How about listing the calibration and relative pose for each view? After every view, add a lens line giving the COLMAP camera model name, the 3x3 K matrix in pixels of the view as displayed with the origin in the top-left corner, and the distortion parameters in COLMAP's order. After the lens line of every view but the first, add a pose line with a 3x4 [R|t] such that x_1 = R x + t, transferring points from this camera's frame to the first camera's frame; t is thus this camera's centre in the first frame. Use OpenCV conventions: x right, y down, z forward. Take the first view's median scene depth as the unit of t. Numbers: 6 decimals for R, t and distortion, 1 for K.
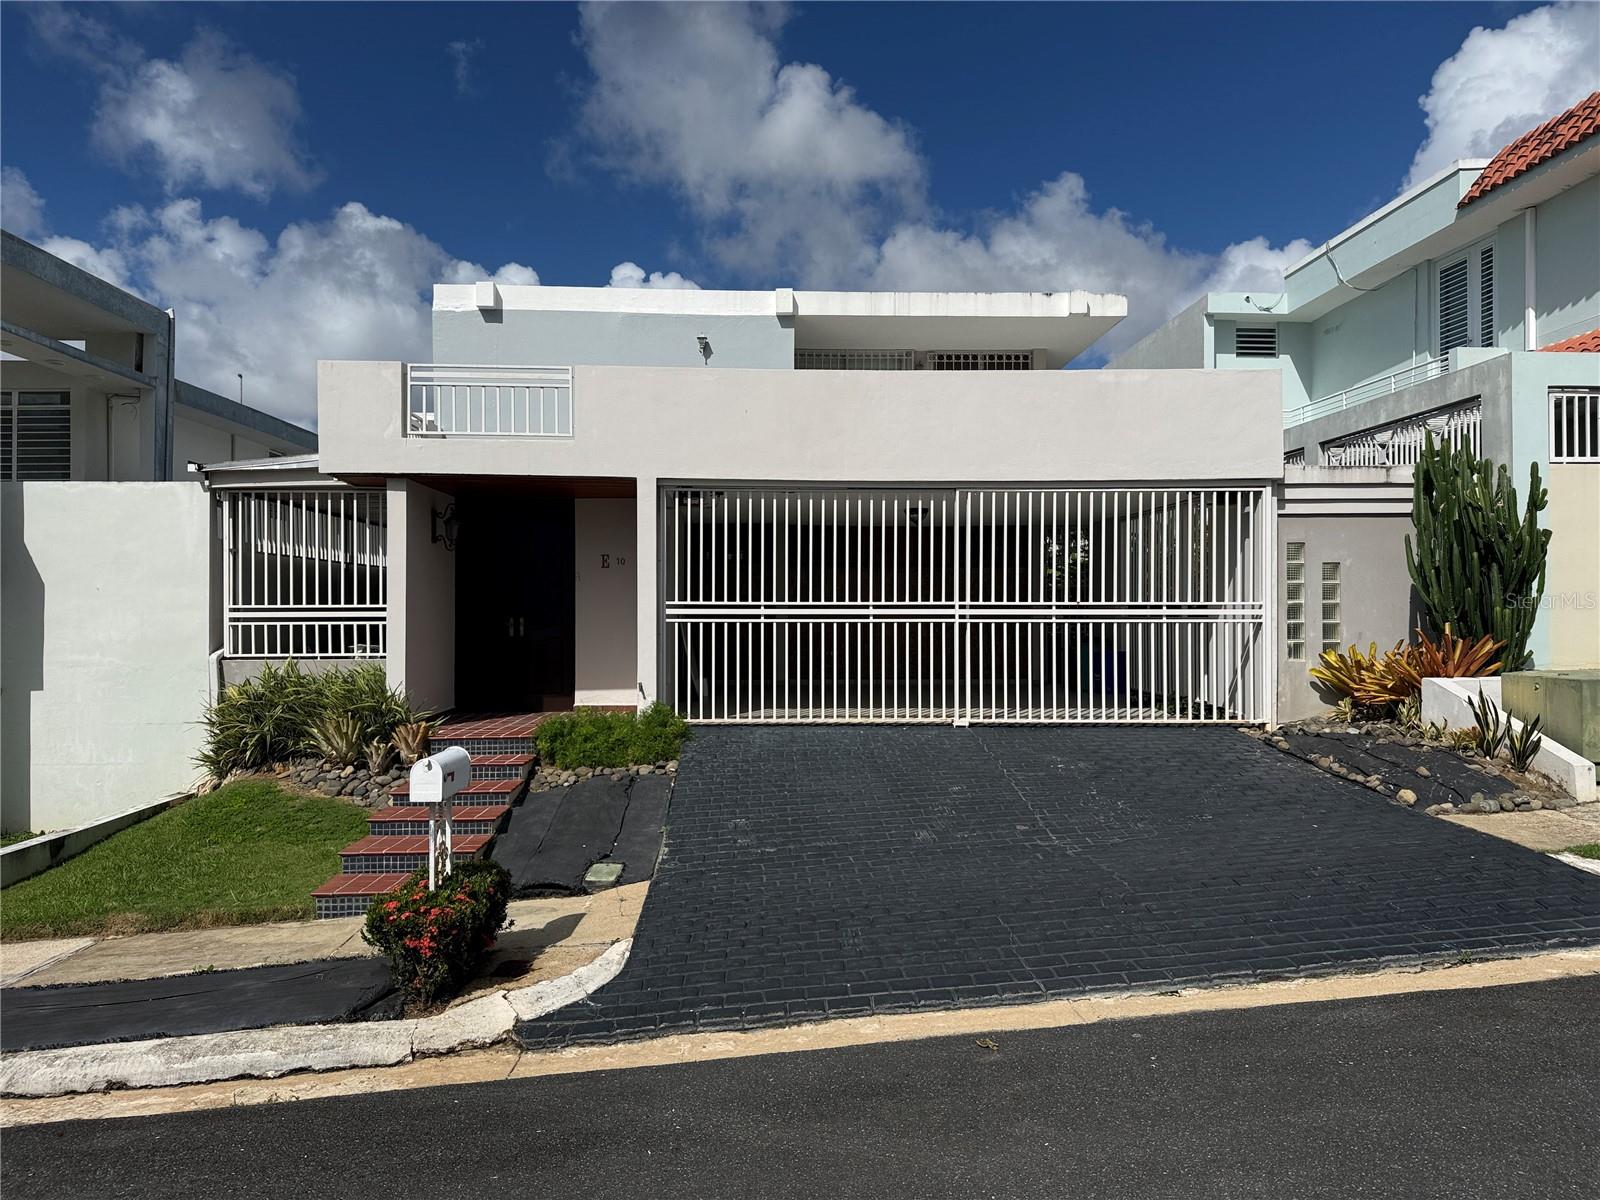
lens RADIAL K [[1127.8, 0, 812.2], [0, 1127.8, 596.9], [0, 0, 1]] dist [0.049988, -0.068568]
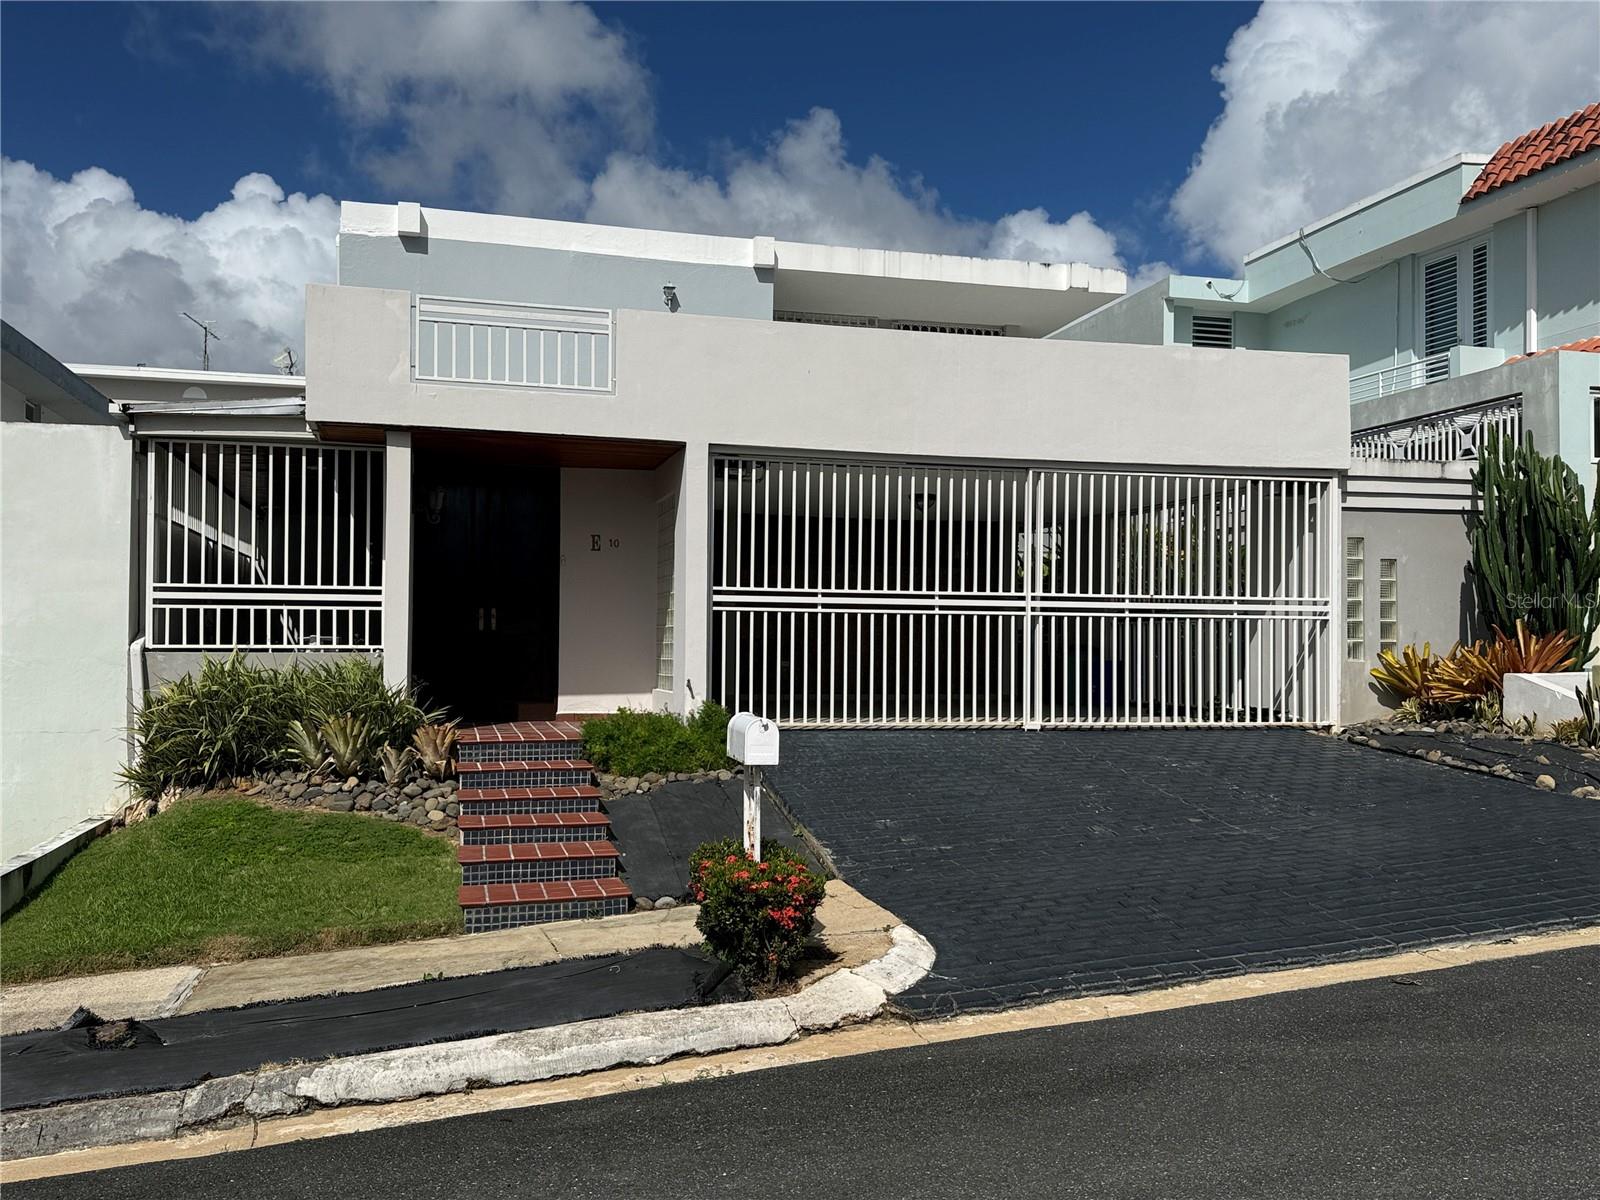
lens RADIAL K [[1376.9, 0, 808.1], [0, 1376.9, 604.0], [0, 0, 1]] dist [0.097463, -0.168735]
pose [[0.977408, 0.014707, 0.210848, -0.279894], [-0.010944, 0.999759, -0.019006, 0.036701], [-0.211076, 0.016269, 0.977334, -0.051317]]
